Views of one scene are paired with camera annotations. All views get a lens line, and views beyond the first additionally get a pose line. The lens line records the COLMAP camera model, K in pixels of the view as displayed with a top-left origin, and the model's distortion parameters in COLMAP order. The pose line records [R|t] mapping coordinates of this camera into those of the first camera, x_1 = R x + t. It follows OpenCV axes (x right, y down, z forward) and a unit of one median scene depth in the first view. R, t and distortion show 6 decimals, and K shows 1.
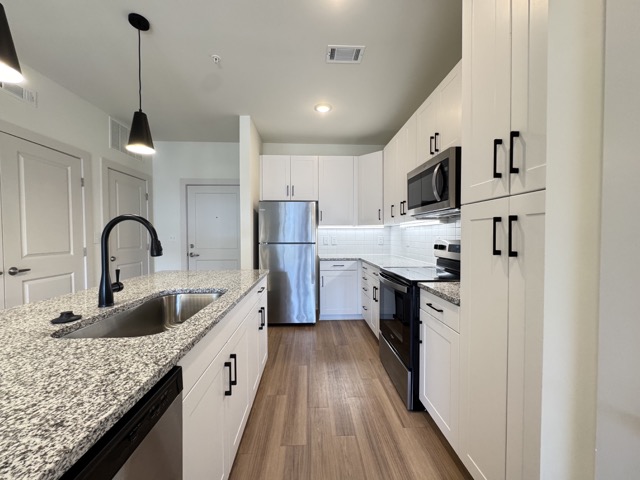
lens RADIAL K [[255.3, 0, 320.0], [0, 255.3, 240.0], [0, 0, 1]] dist [-0.000800, -0.000155]
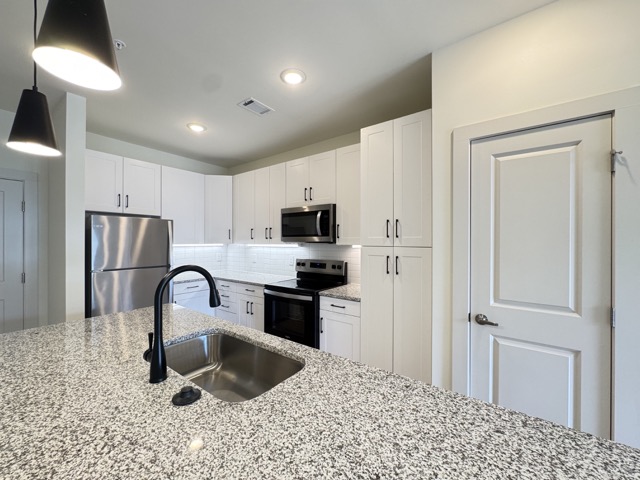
lens RADIAL K [[255.3, 0, 320.0], [0, 255.3, 240.0], [0, 0, 1]] dist [-0.000800, -0.000155]
pose [[0.638035, 0.004296, 0.769995, -0.536351], [0.013670, 0.999764, -0.016905, -0.079551], [-0.769886, 0.021312, 0.637825, 0.031741]]
